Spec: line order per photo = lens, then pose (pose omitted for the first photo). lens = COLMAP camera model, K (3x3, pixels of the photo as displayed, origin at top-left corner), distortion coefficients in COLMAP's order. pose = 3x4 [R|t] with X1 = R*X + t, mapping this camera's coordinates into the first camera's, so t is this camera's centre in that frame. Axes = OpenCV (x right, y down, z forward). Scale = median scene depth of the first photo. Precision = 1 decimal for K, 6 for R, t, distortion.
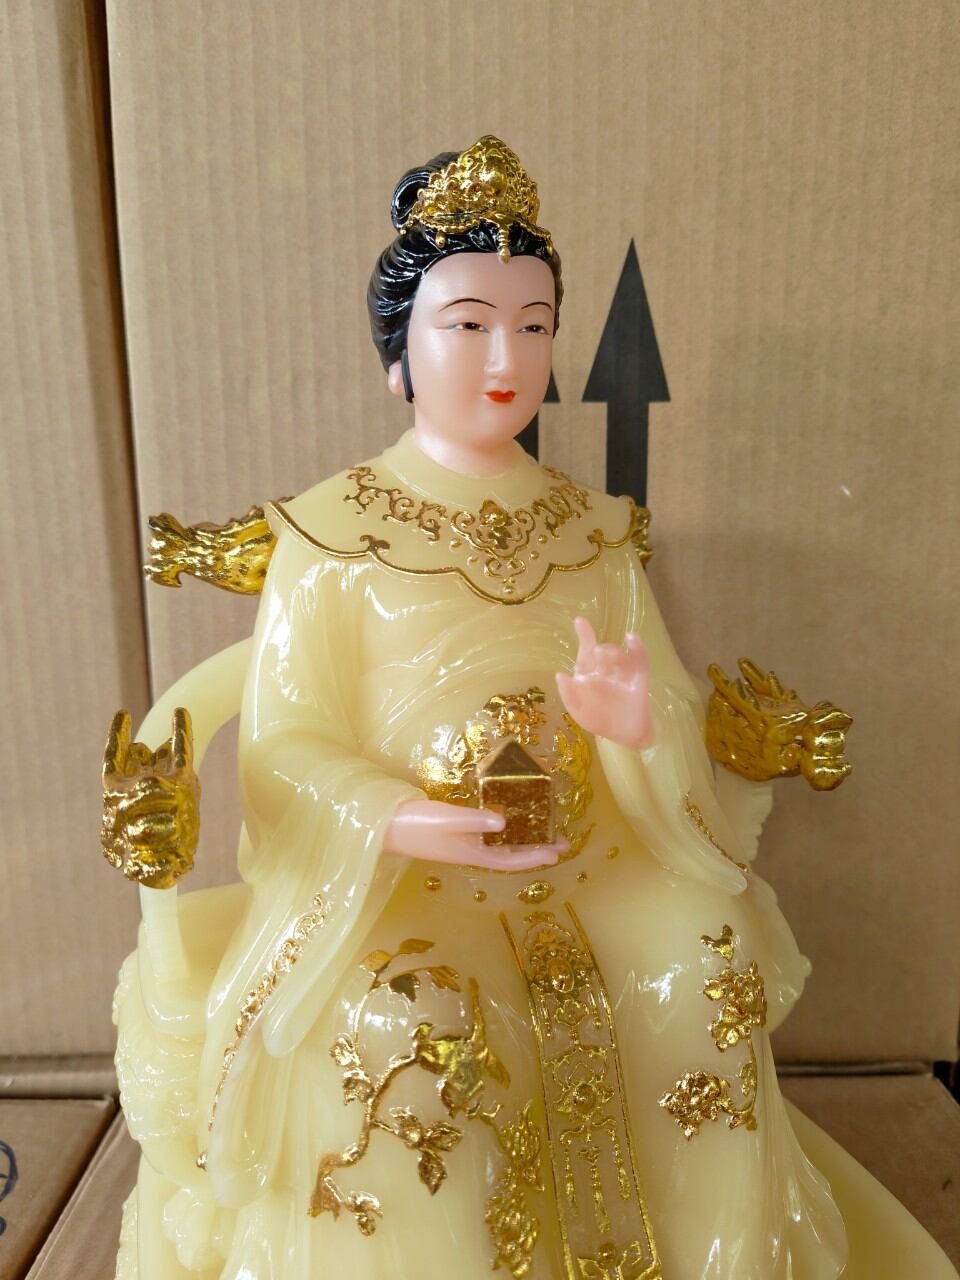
lens RADIAL K [[960.6, 0, 485.9], [0, 960.6, 646.7], [0, 0, 1]] dist [0.054162, -0.087841]
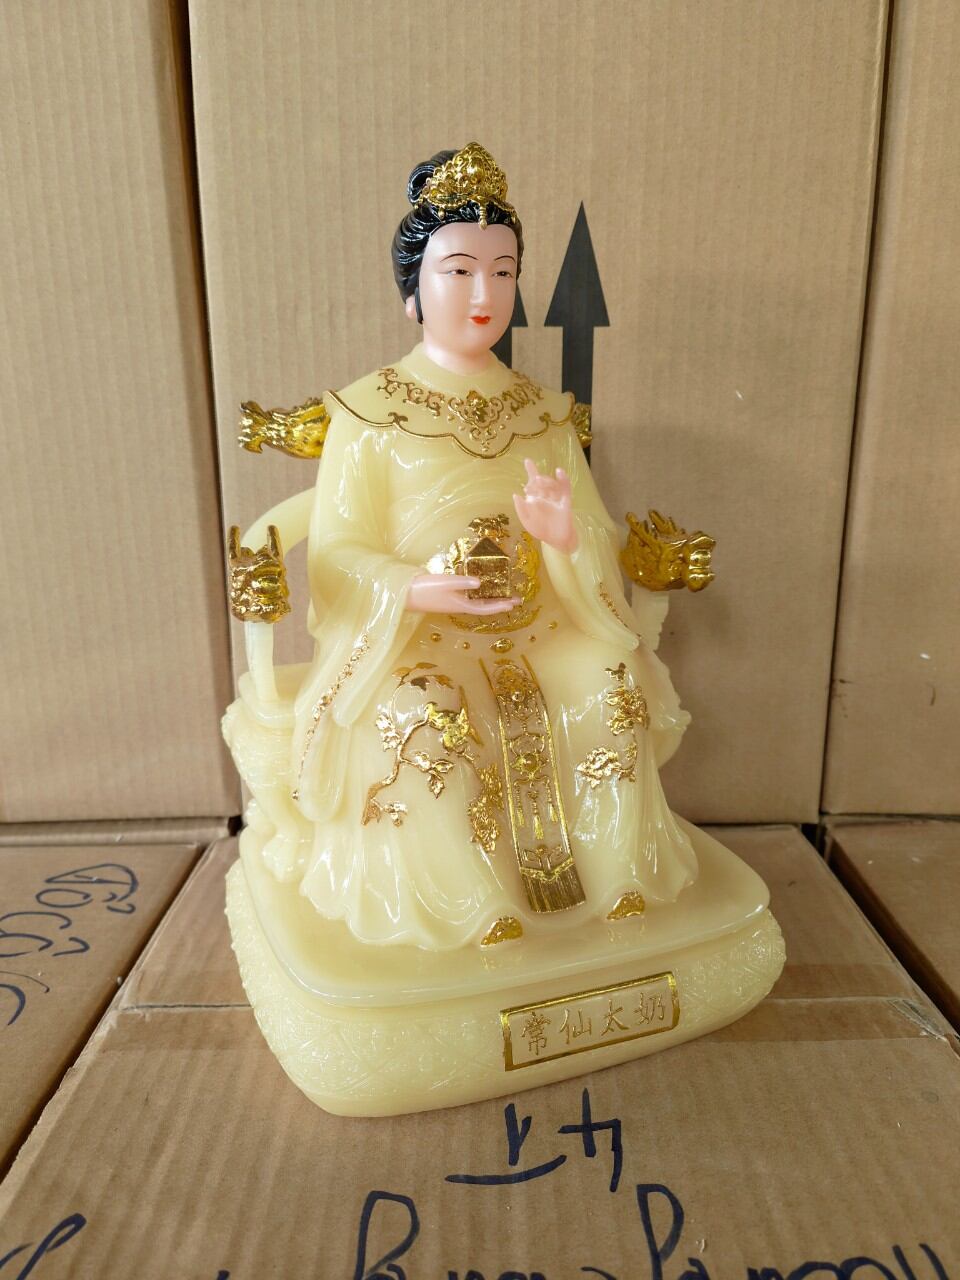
lens RADIAL K [[930.5, 0, 484.2], [0, 930.5, 642.8], [0, 0, 1]] dist [0.060057, -0.080752]
pose [[0.999975, 0.004100, 0.005842, 0.010172], [-0.004498, 0.997547, 0.069860, 0.102933], [-0.005541, -0.069885, 0.997540, -0.356265]]
